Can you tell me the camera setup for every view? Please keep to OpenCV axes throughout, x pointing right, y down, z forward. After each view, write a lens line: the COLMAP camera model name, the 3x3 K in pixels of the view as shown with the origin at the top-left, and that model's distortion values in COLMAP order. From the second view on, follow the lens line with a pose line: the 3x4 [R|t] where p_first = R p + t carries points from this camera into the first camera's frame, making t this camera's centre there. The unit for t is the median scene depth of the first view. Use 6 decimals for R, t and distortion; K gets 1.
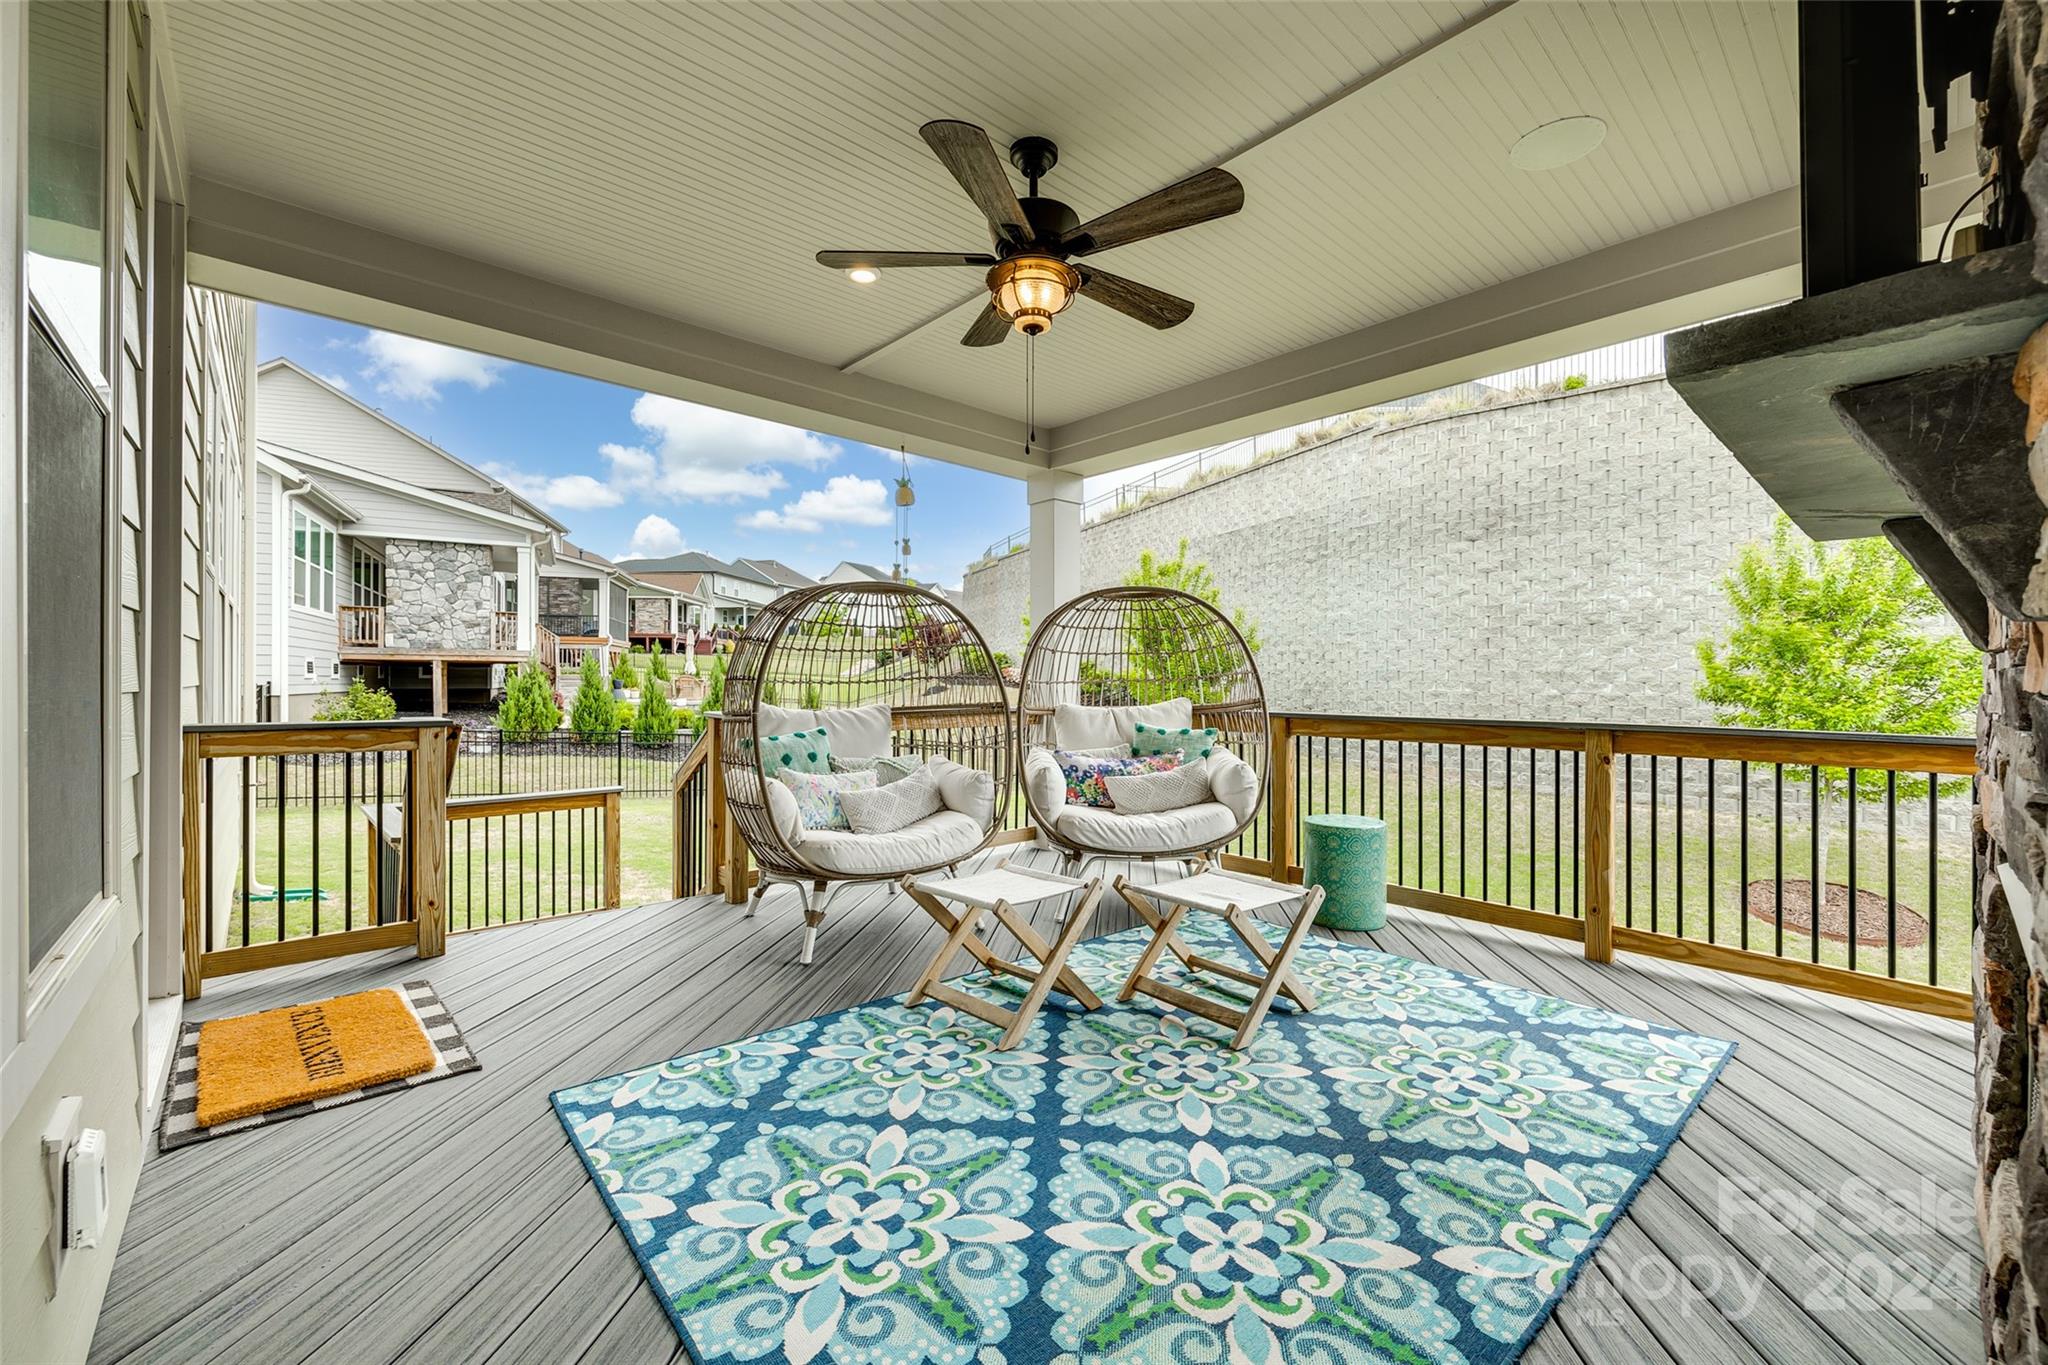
lens RADIAL K [[825.6, 0, 1025.1], [0, 825.6, 685.6], [0, 0, 1]] dist [-0.000694, -0.000475]
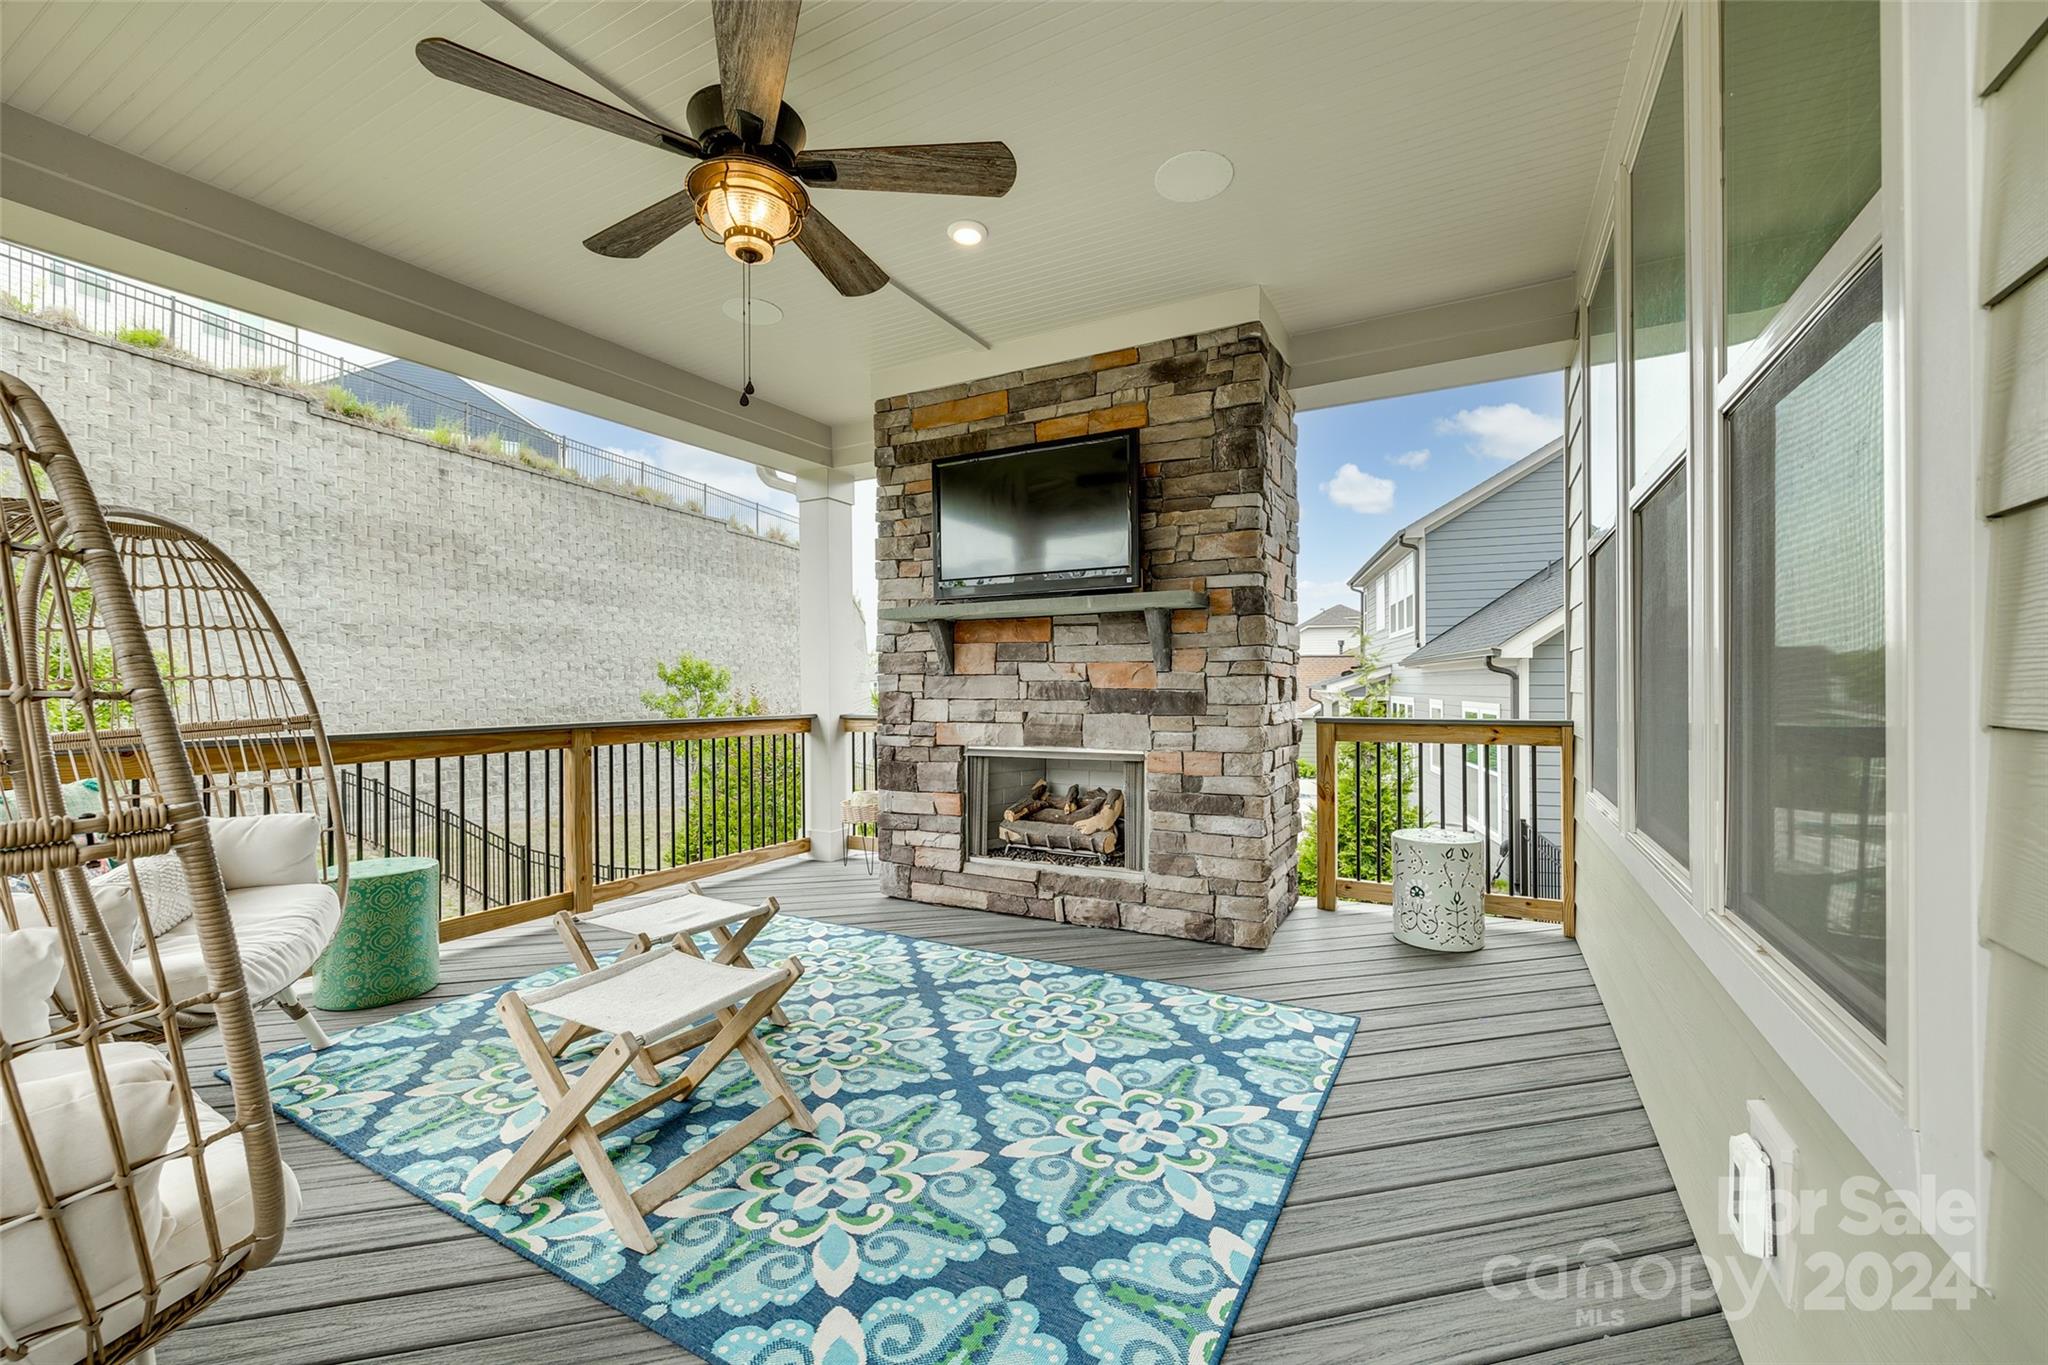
lens RADIAL K [[825.6, 0, 1024.7], [0, 825.6, 679.0], [0, 0, 1]] dist [-0.000694, -0.000475]
pose [[-0.338502, 0.007107, 0.940939, -1.008874], [0.009566, 0.999946, -0.004111, -0.011869], [-0.940917, 0.007610, -0.338552, 1.219248]]
